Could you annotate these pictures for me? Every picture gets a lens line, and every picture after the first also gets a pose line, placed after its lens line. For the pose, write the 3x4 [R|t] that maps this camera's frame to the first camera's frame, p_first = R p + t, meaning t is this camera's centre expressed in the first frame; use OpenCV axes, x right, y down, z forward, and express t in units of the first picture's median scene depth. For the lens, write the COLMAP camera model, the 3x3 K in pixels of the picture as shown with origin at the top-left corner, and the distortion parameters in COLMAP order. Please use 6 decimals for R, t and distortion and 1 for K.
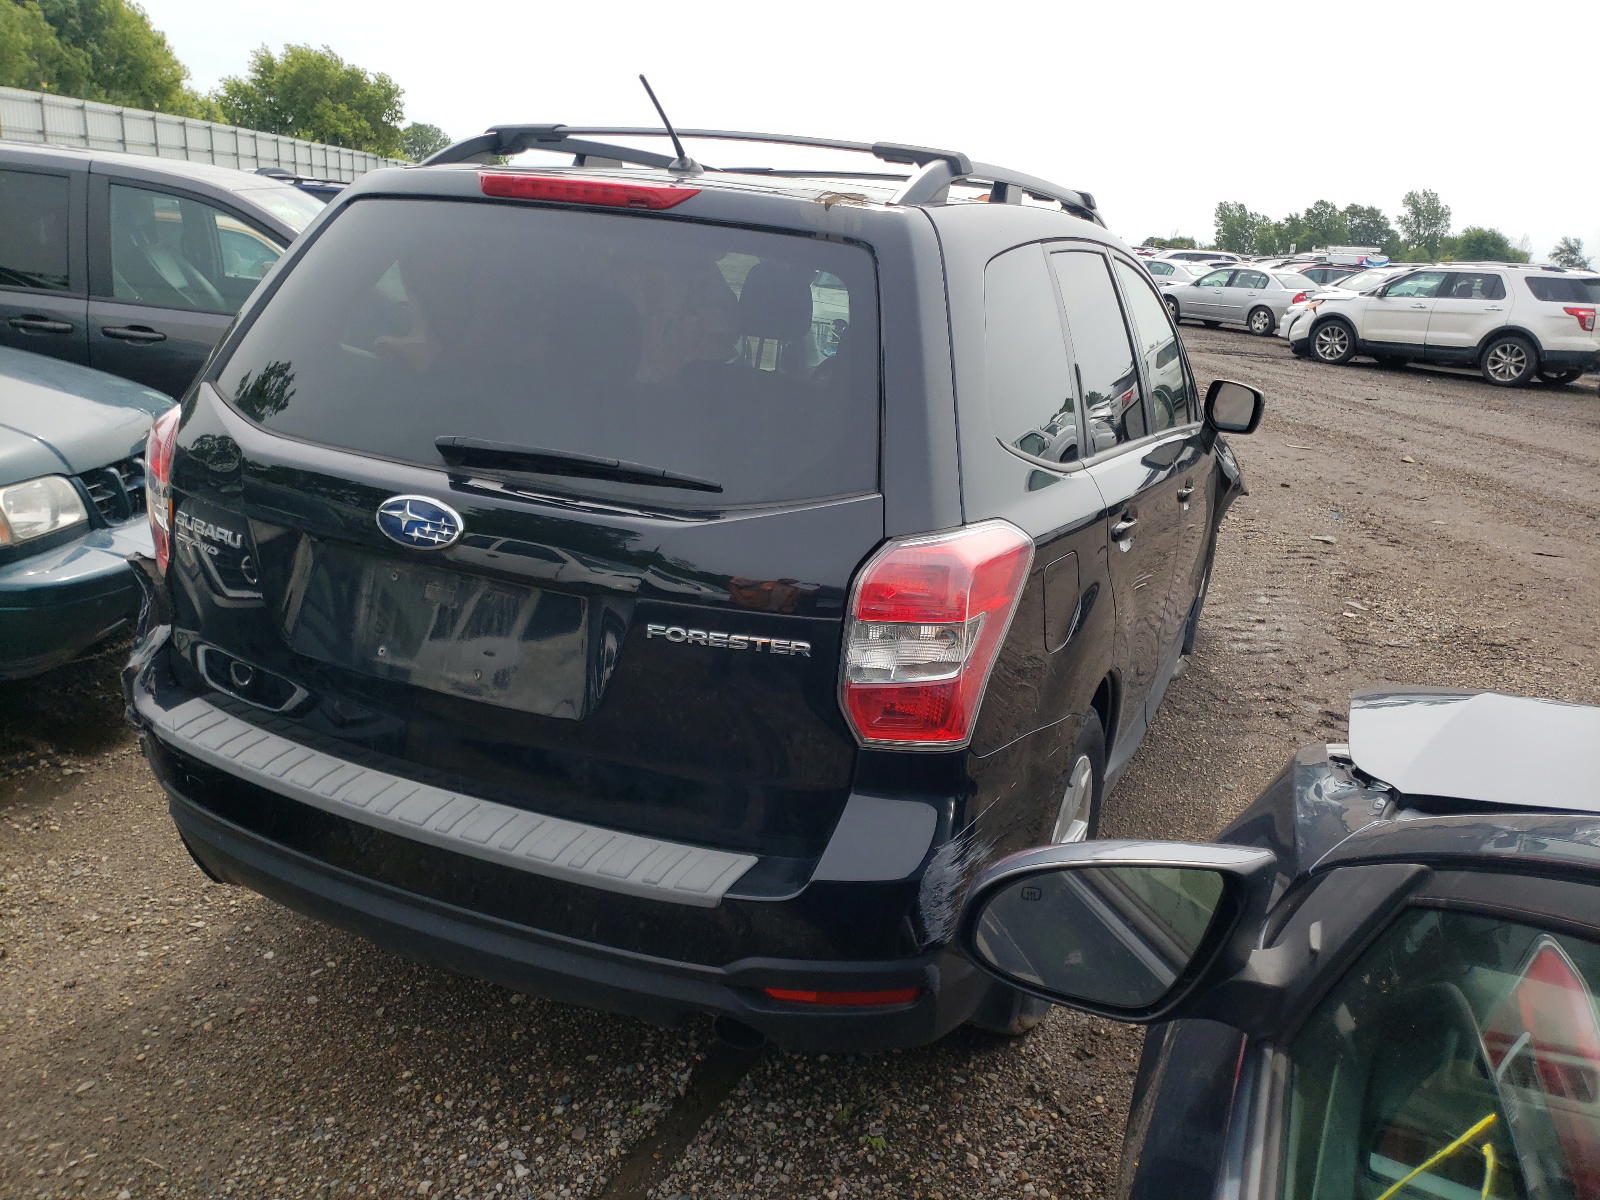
lens RADIAL K [[1246.9, 0, 803.7], [0, 1246.9, 604.9], [0, 0, 1]] dist [0.033019, 0.008714]
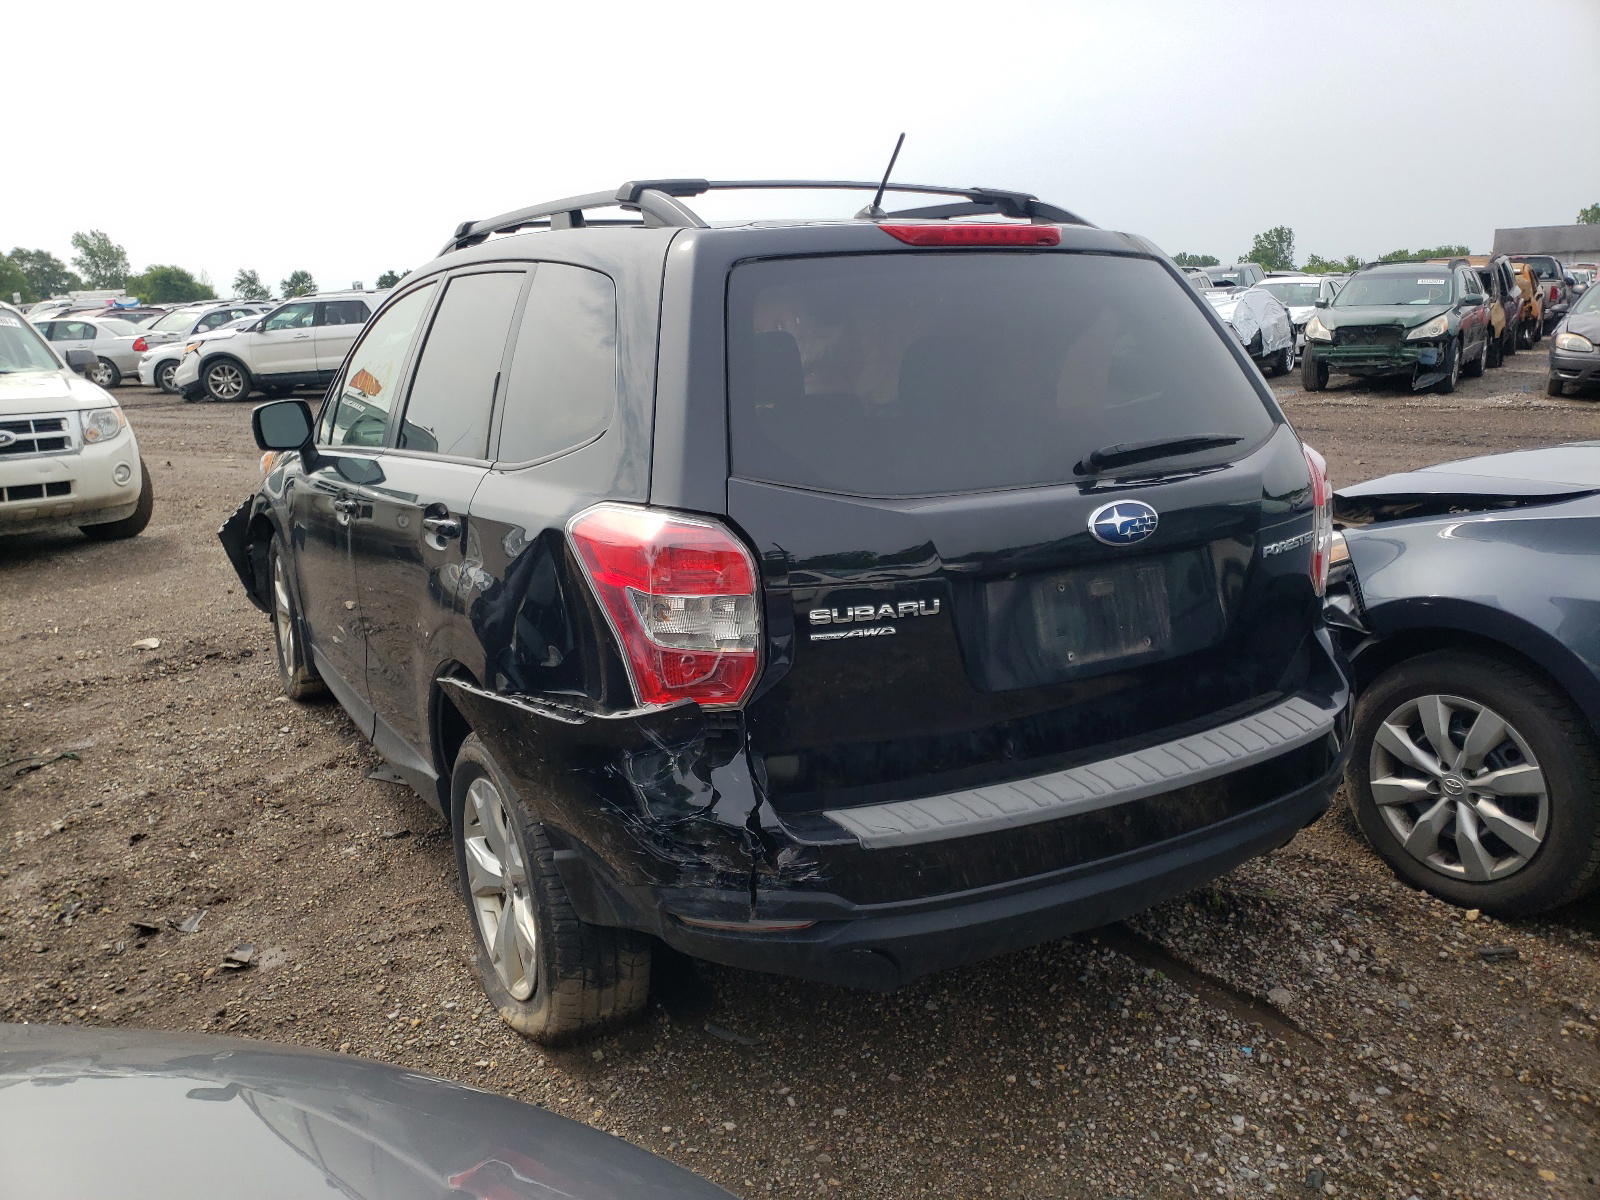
lens RADIAL K [[1246.9, 0, 801.4], [0, 1246.9, 595.5], [0, 0, 1]] dist [0.033019, 0.008714]
pose [[0.594016, -0.276703, 0.755367, -0.114191], [0.302740, 0.946846, 0.108772, -0.018063], [-0.745314, 0.164068, 0.646211, 0.040626]]
